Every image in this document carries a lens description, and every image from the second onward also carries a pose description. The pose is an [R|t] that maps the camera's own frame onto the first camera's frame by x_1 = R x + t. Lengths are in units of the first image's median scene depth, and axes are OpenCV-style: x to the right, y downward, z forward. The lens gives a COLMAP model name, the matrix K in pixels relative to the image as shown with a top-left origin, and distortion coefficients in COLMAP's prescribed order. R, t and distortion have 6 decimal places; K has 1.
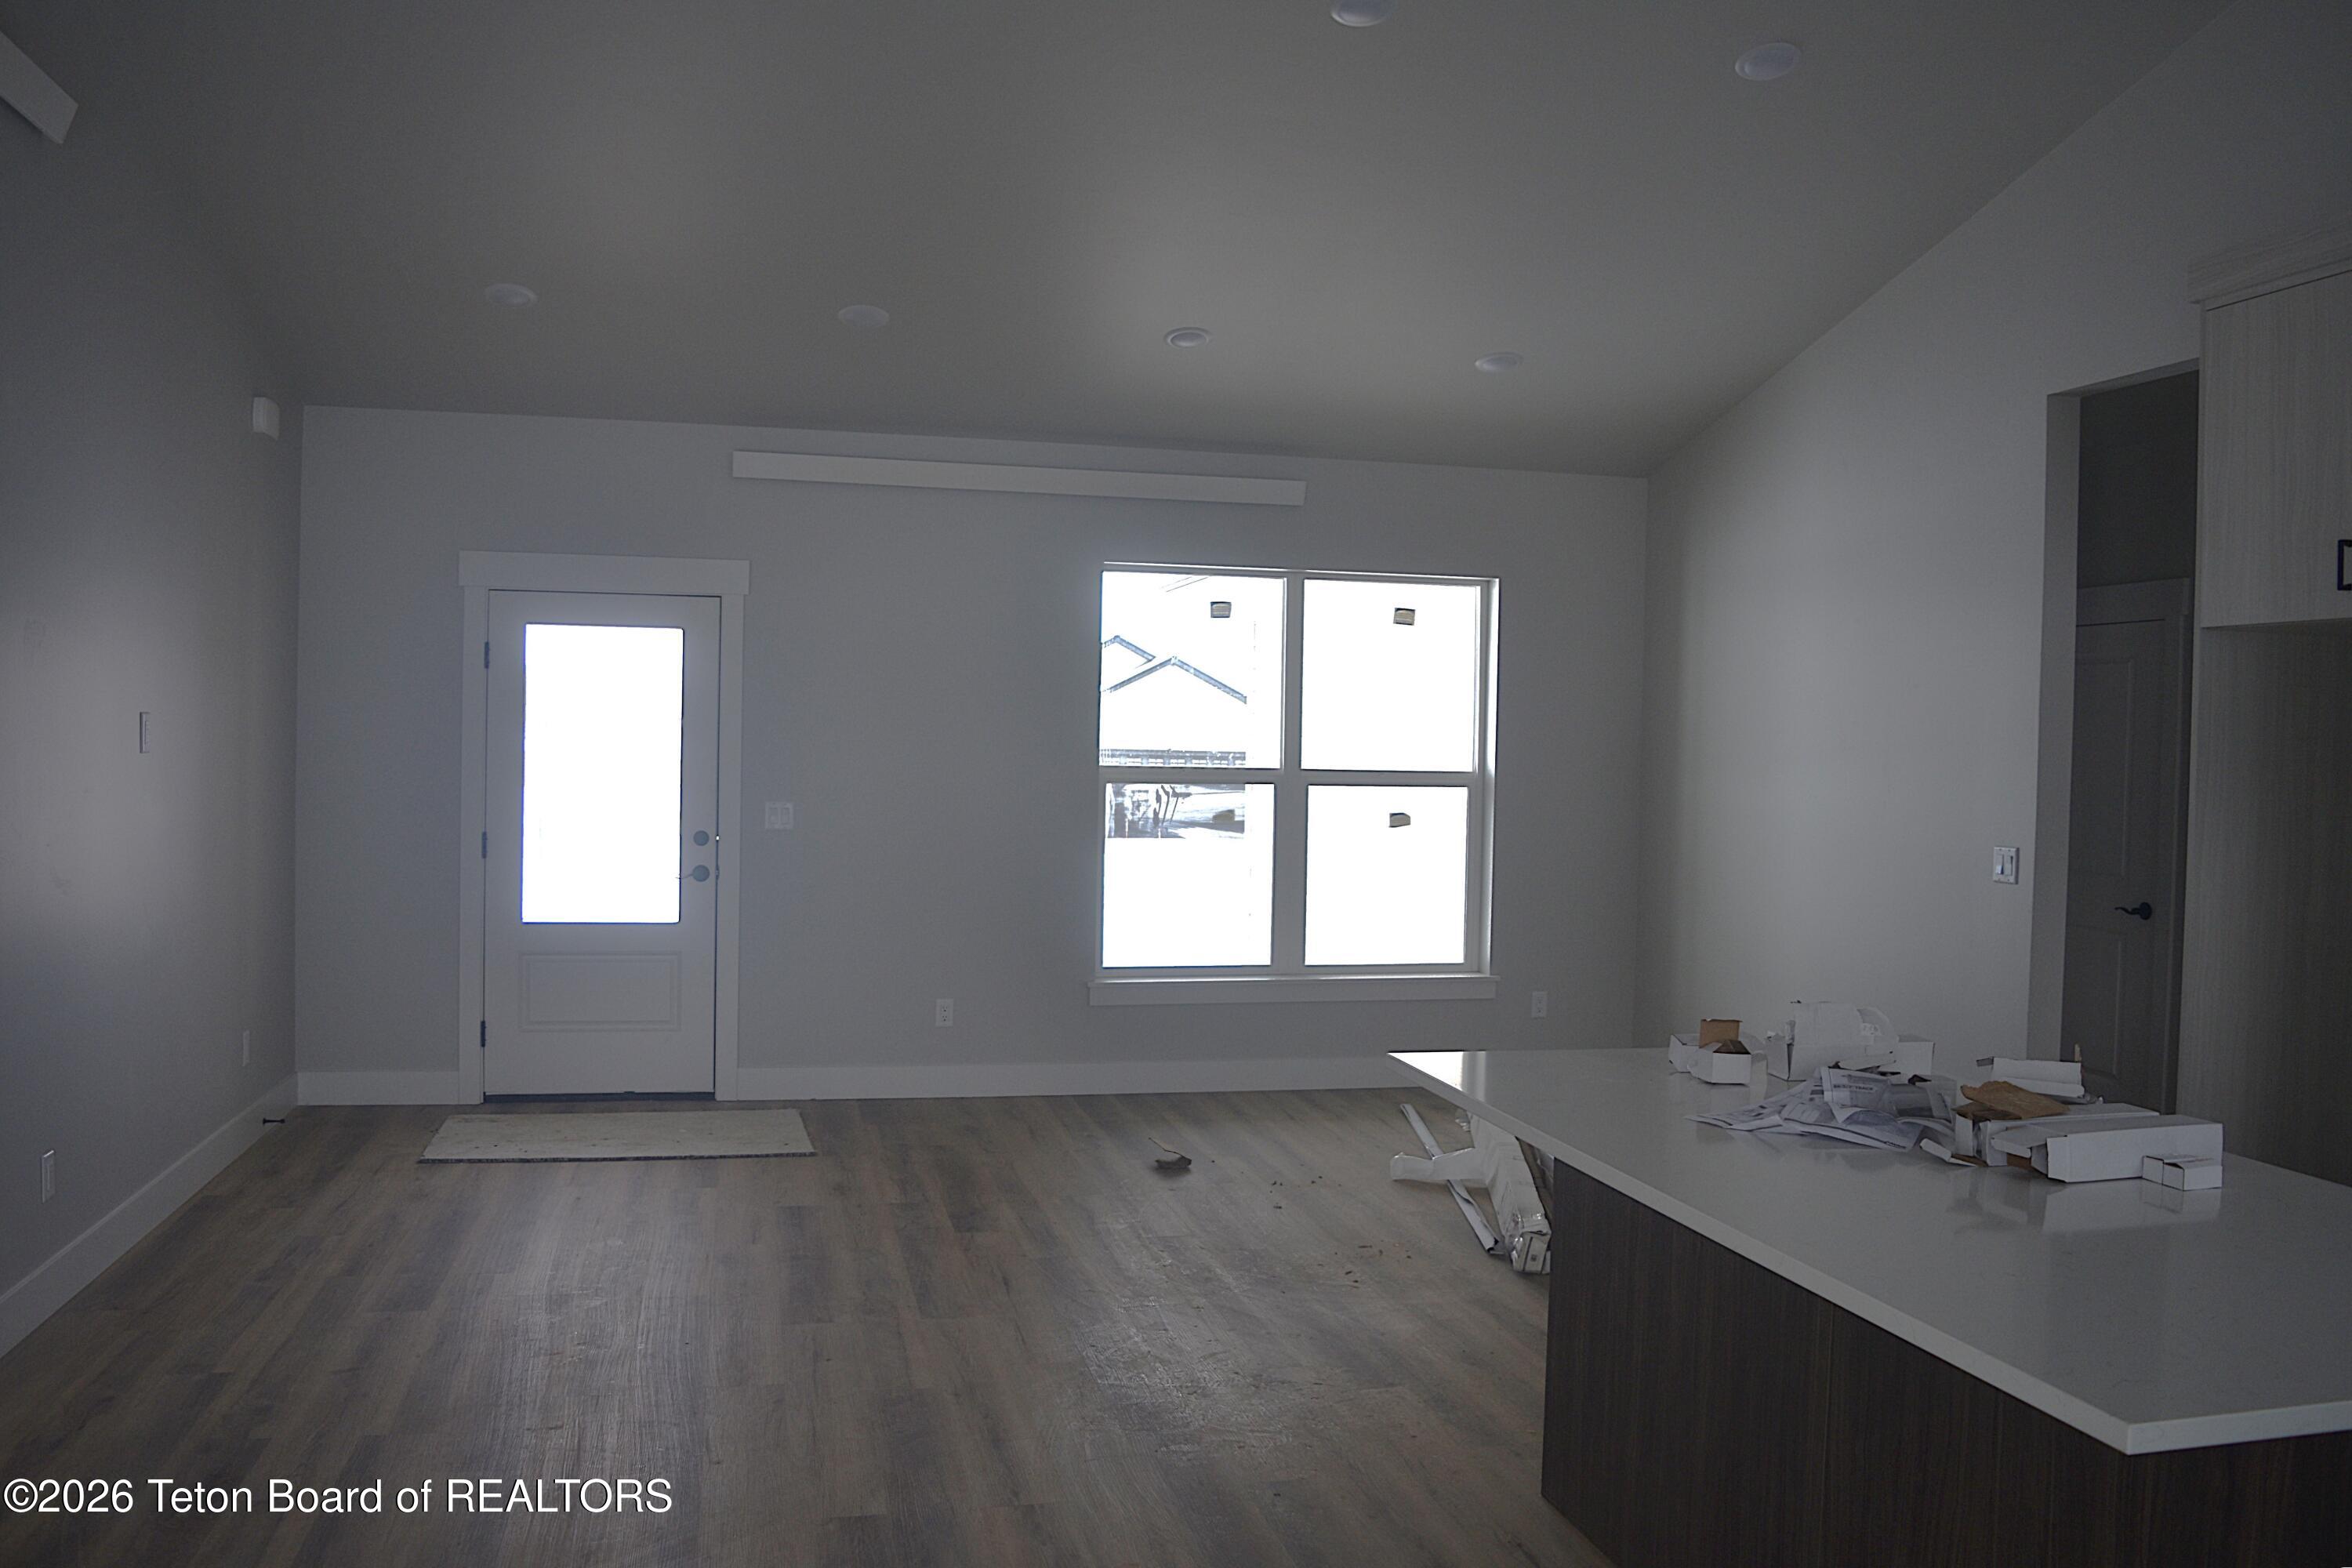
lens RADIAL K [[1822.2, 0, 1177.6], [0, 1822.2, 778.6], [0, 0, 1]] dist [-0.080050, 0.004523]
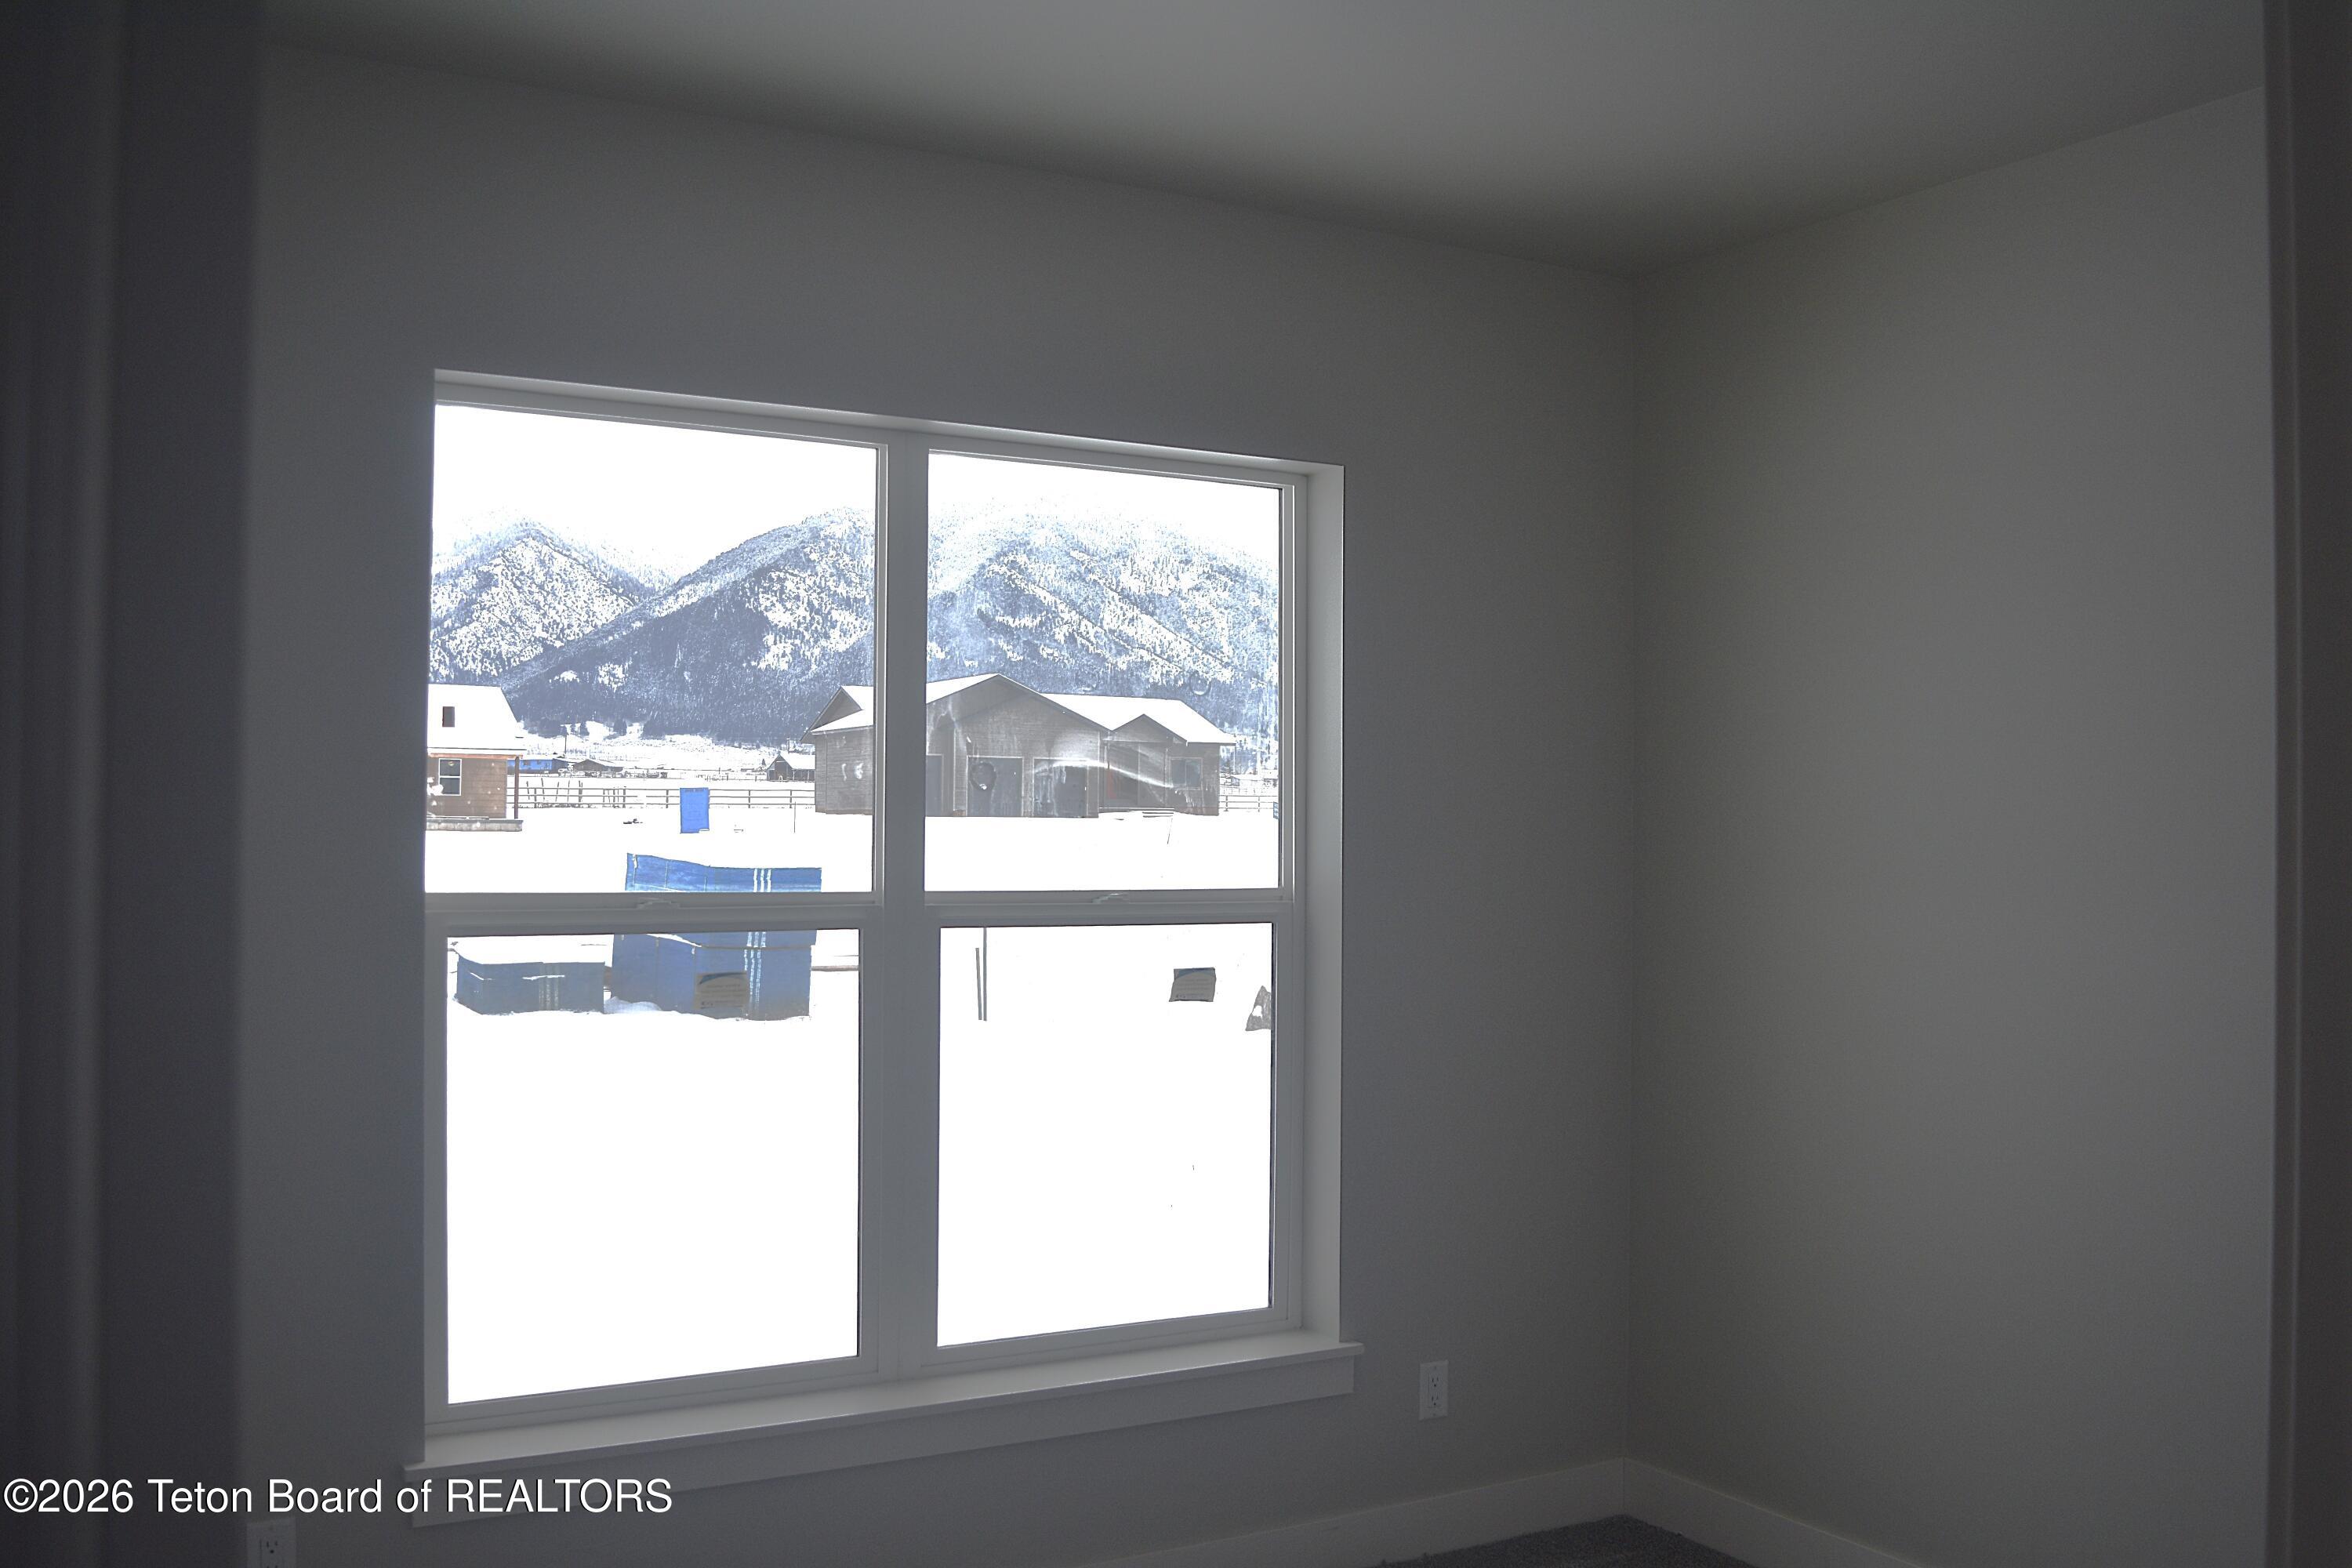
lens RADIAL K [[2244.7, 0, 1167.1], [0, 2244.7, 790.7], [0, 0, 1]] dist [0.002232, 0.000000]
pose [[0.962294, -0.011751, 0.271759, -0.019894], [0.021936, 0.999165, -0.034470, -0.009858], [-0.271127, 0.039131, 0.961748, 0.470151]]
